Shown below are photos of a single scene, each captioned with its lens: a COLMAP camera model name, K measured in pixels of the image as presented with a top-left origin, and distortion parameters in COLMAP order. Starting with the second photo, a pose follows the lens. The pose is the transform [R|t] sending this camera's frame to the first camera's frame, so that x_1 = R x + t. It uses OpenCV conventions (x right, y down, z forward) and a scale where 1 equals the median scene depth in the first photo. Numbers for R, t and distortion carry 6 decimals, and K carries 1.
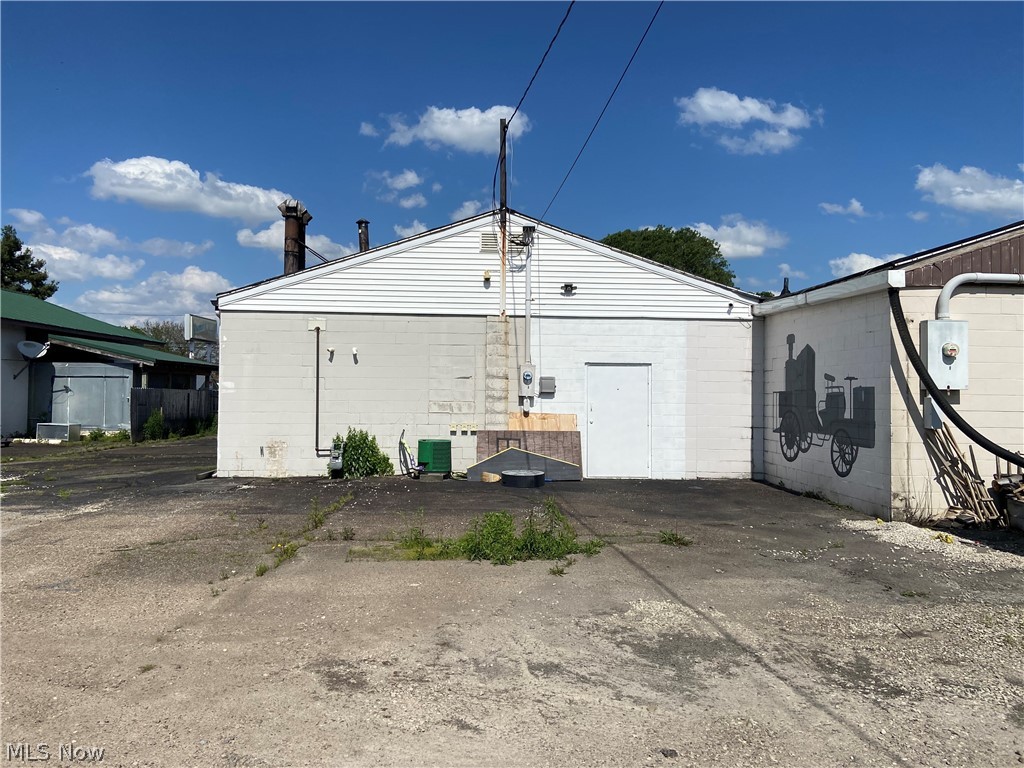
lens RADIAL K [[770.5, 0, 517.8], [0, 770.5, 379.4], [0, 0, 1]] dist [0.102277, -0.119245]
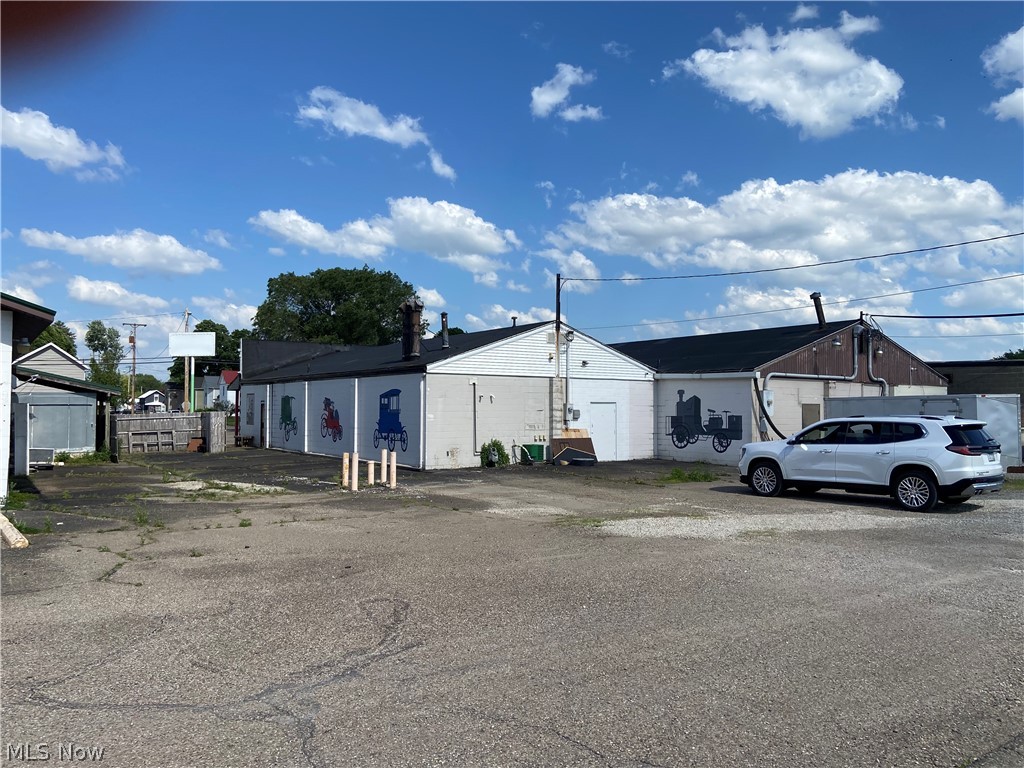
lens RADIAL K [[770.5, 0, 505.6], [0, 770.5, 381.2], [0, 0, 1]] dist [0.102277, -0.119245]
pose [[0.845548, 0.011568, 0.533773, -1.137732], [-0.004616, 0.999886, -0.014358, -0.045650], [-0.533879, 0.009676, 0.845506, -0.526634]]
